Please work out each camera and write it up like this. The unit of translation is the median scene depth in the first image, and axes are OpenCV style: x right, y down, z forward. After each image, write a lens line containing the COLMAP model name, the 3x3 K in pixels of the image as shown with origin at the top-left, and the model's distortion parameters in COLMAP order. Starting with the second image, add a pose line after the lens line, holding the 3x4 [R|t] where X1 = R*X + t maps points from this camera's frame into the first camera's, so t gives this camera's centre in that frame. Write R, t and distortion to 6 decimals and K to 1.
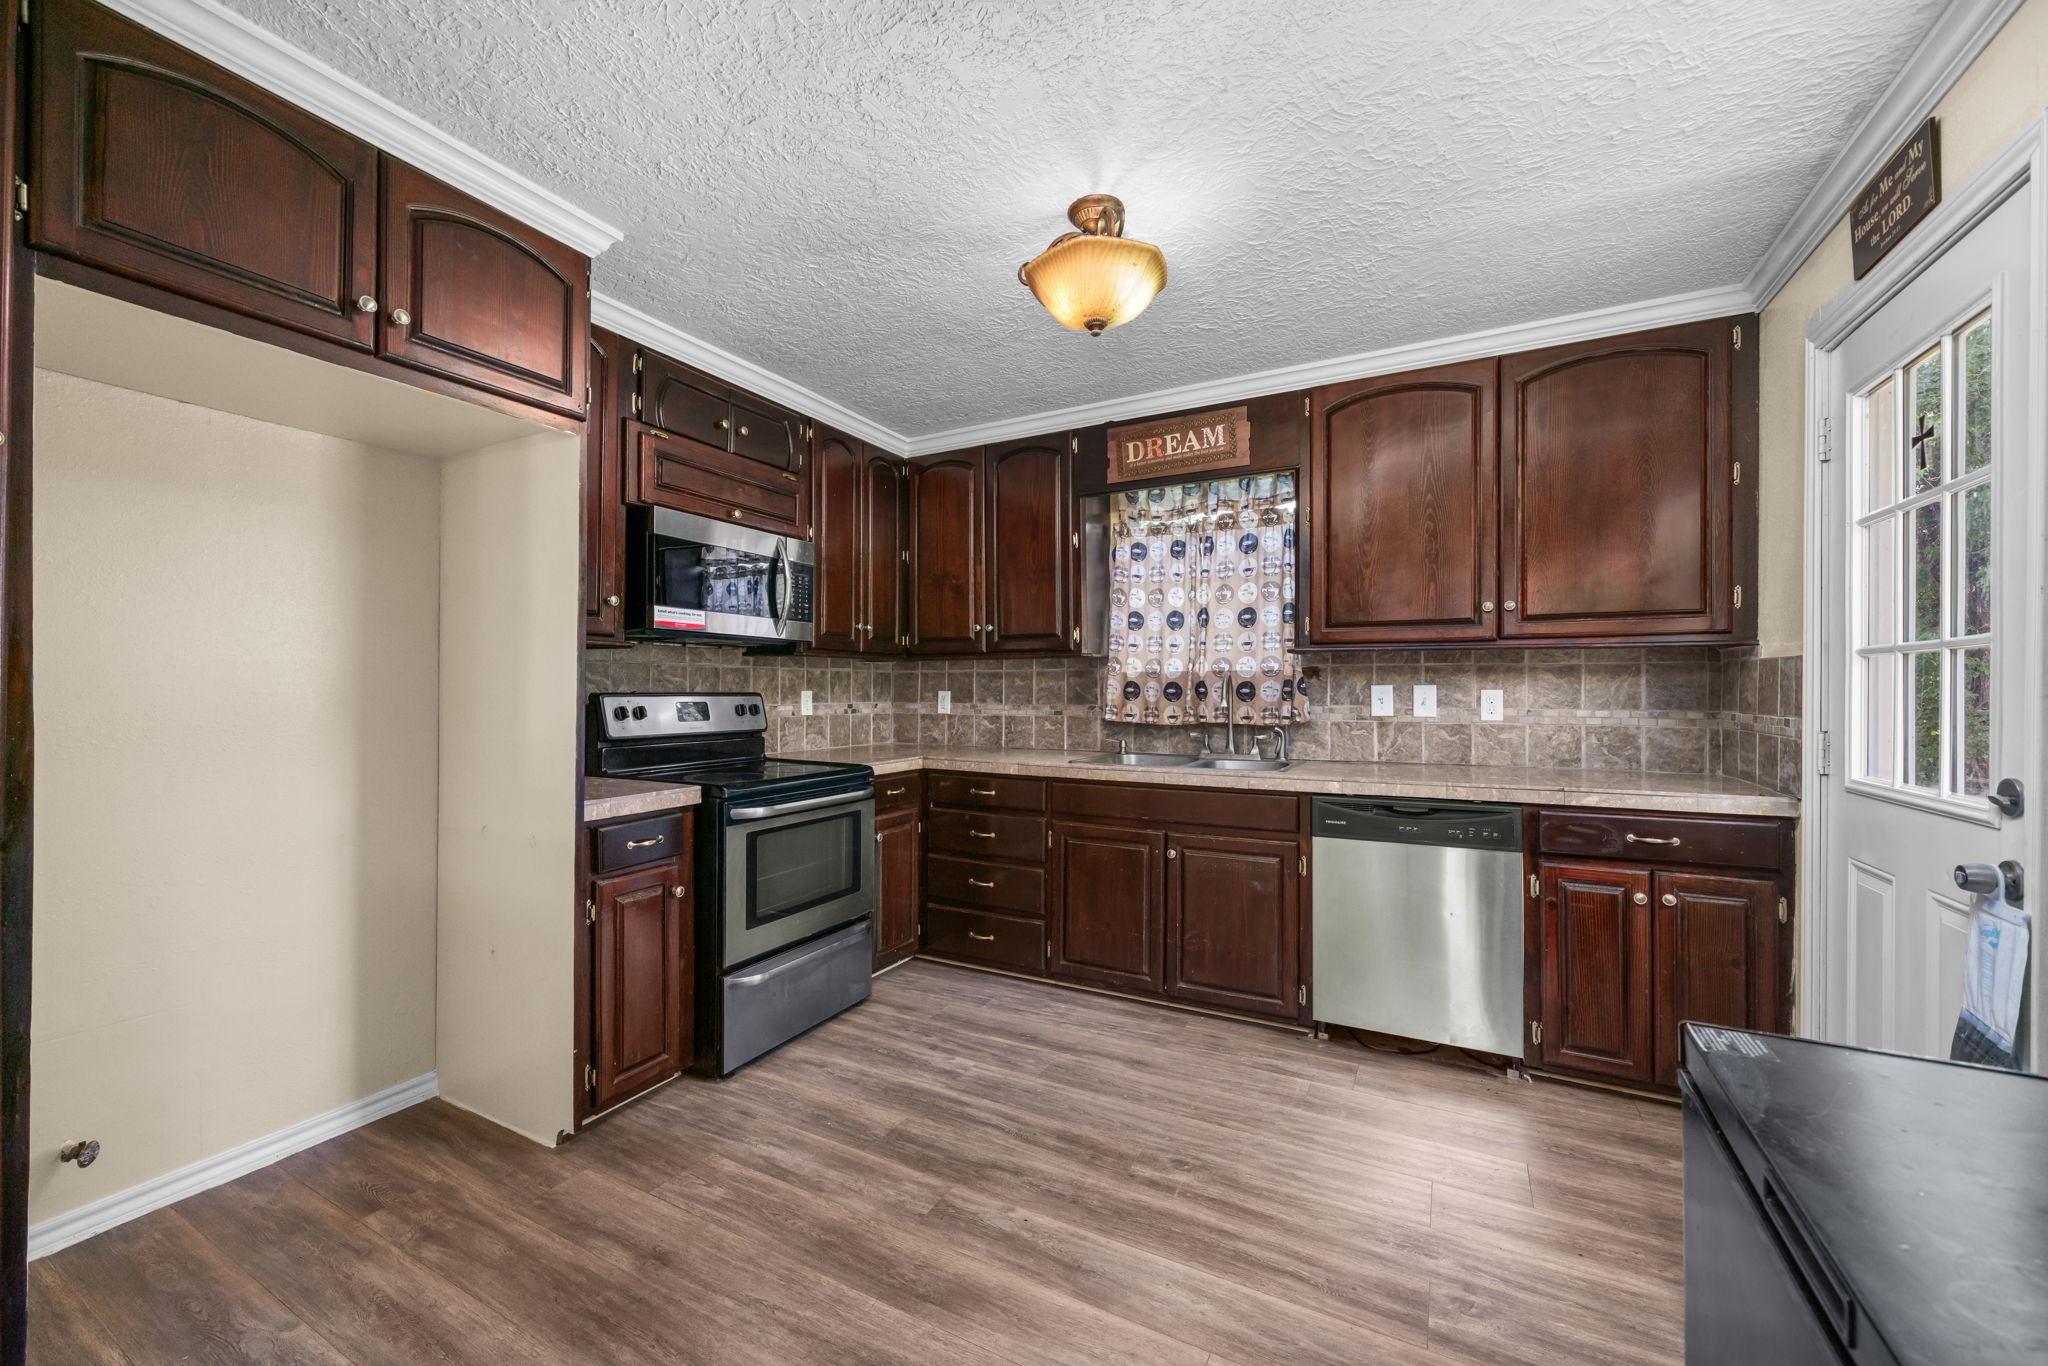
lens RADIAL K [[816.2, 0, 982.0], [0, 816.2, 688.4], [0, 0, 1]] dist [-0.002995, -0.000218]
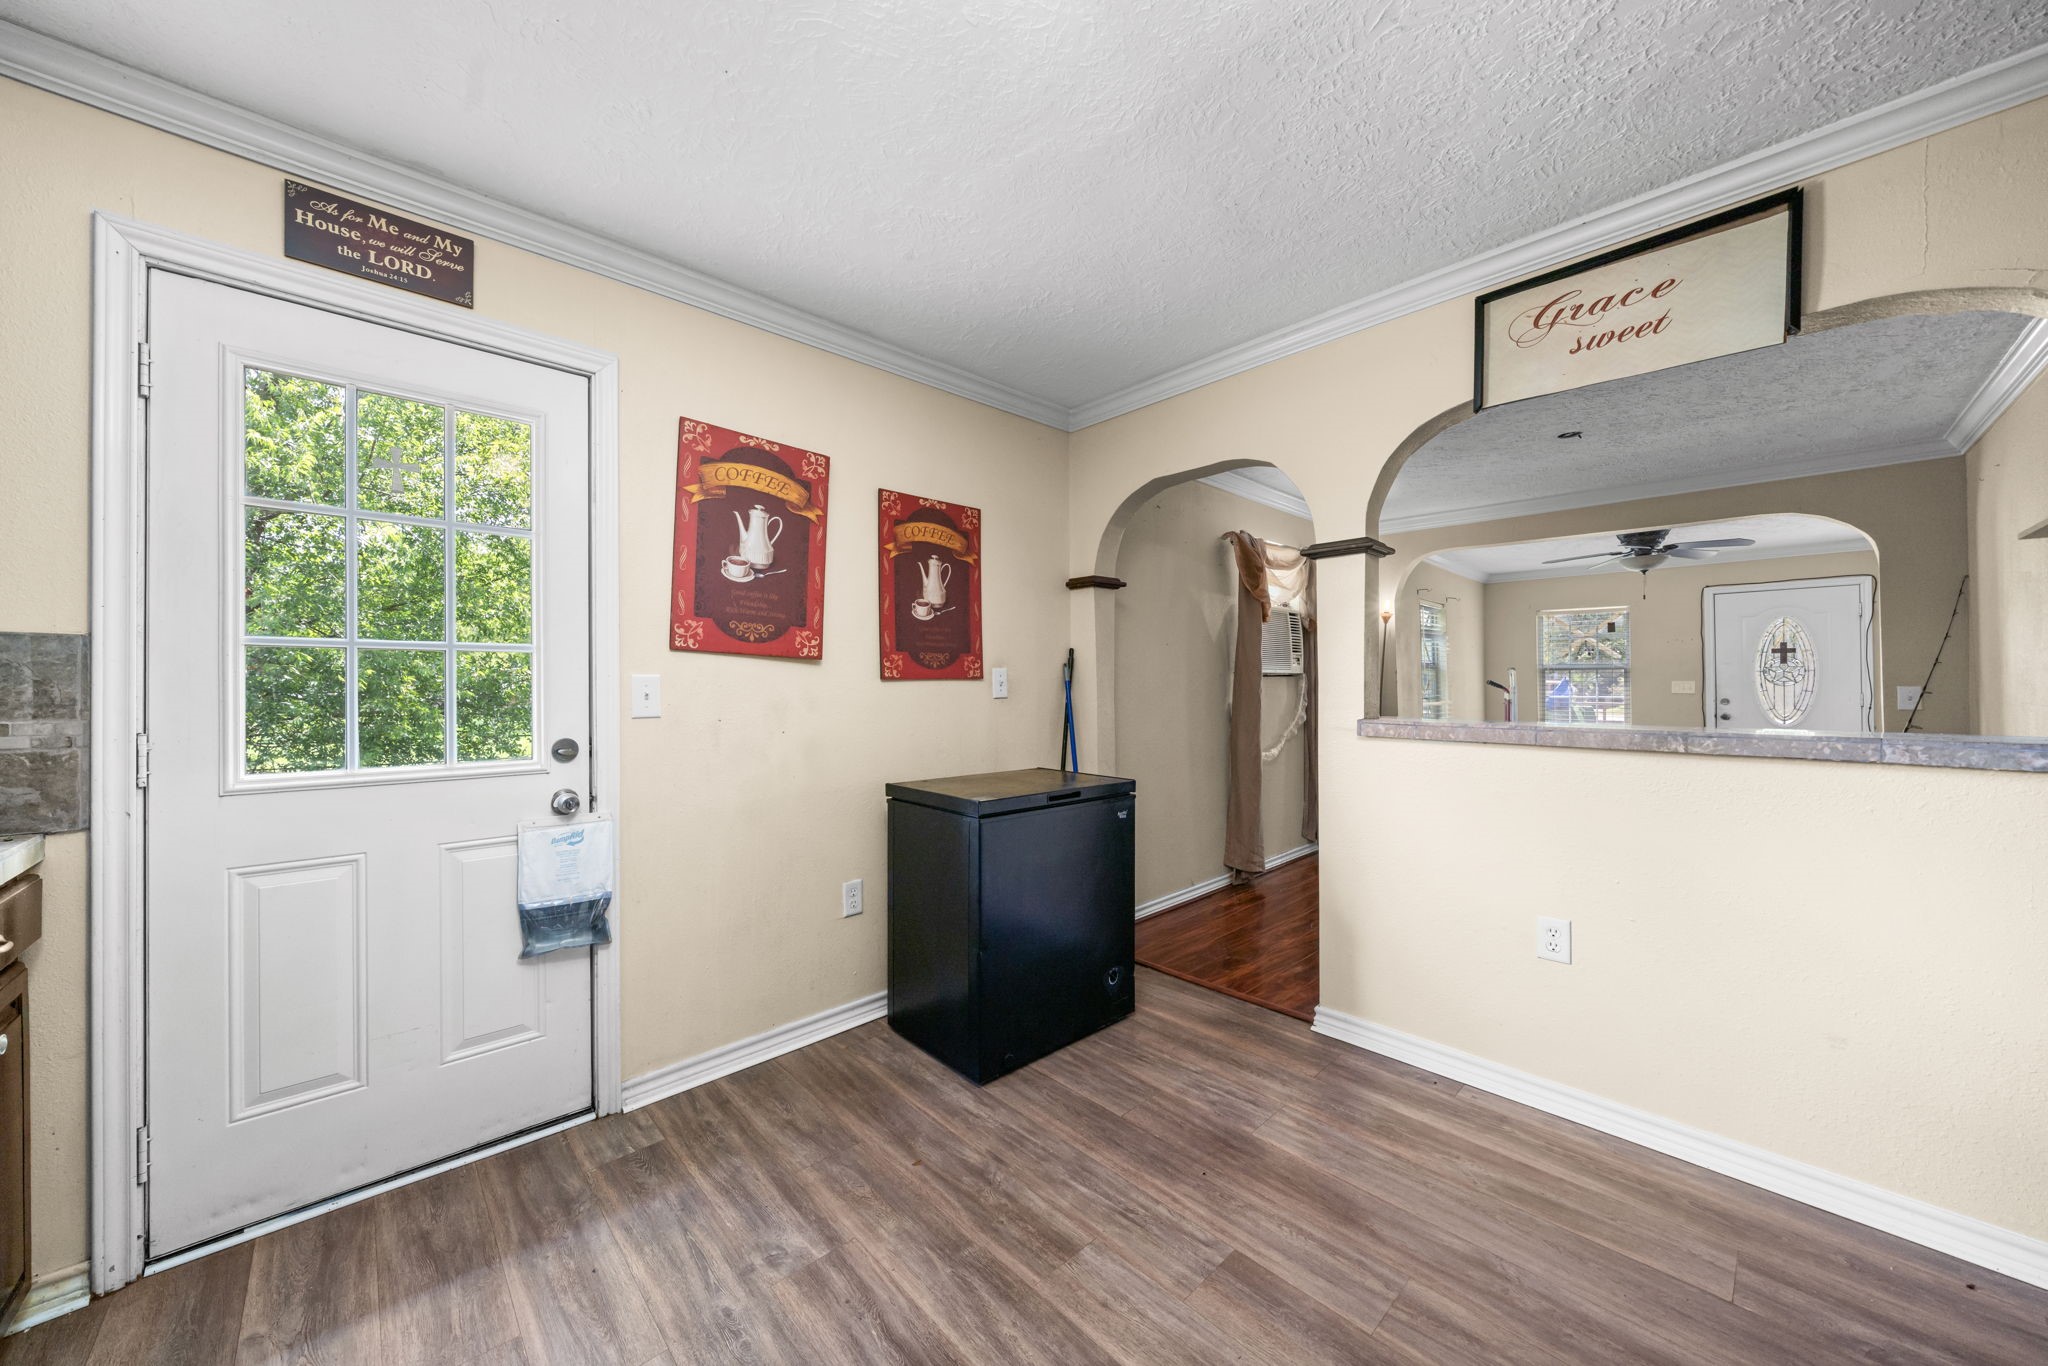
lens RADIAL K [[725.1, 0, 968.2], [0, 725.1, 685.0], [0, 0, 1]] dist [0.001165, 0.000242]
pose [[-0.947044, 0.002595, 0.321093, 0.036969], [0.001674, 0.999994, -0.003147, 0.008188], [-0.321099, -0.002443, -0.947042, 1.455386]]
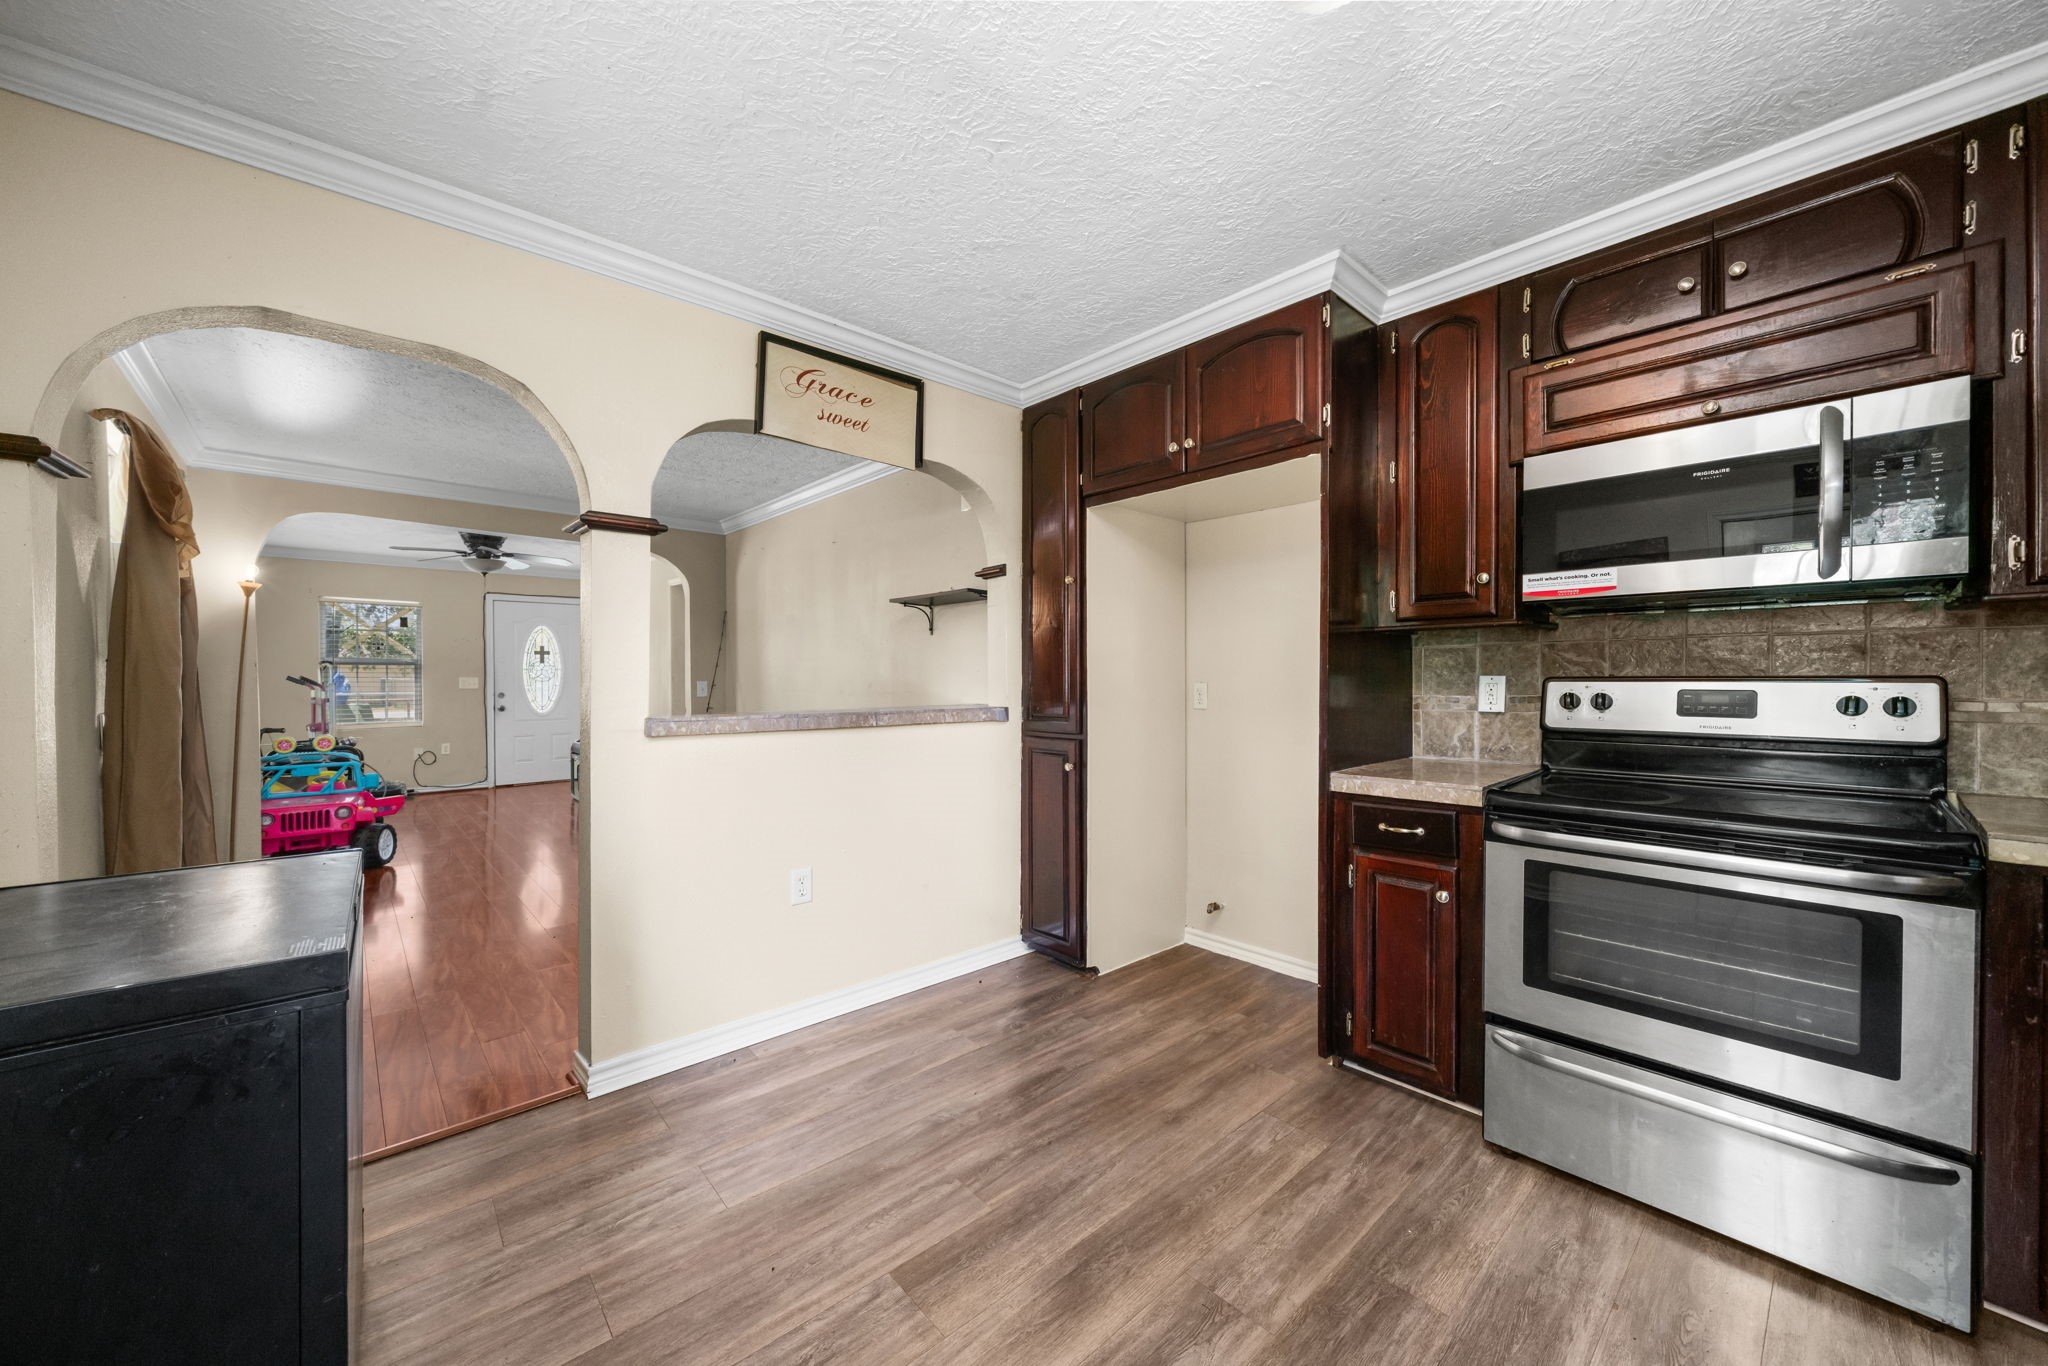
lens RADIAL K [[747.1, 0, 1024.0], [0, 747.1, 683.0], [0, 0, 1]] dist [0.000397, 0.000069]
pose [[-0.312637, 0.006719, -0.949849, 0.687054], [0.004934, 0.999973, 0.005450, 0.006687], [0.949860, -0.002983, -0.312662, 1.001021]]
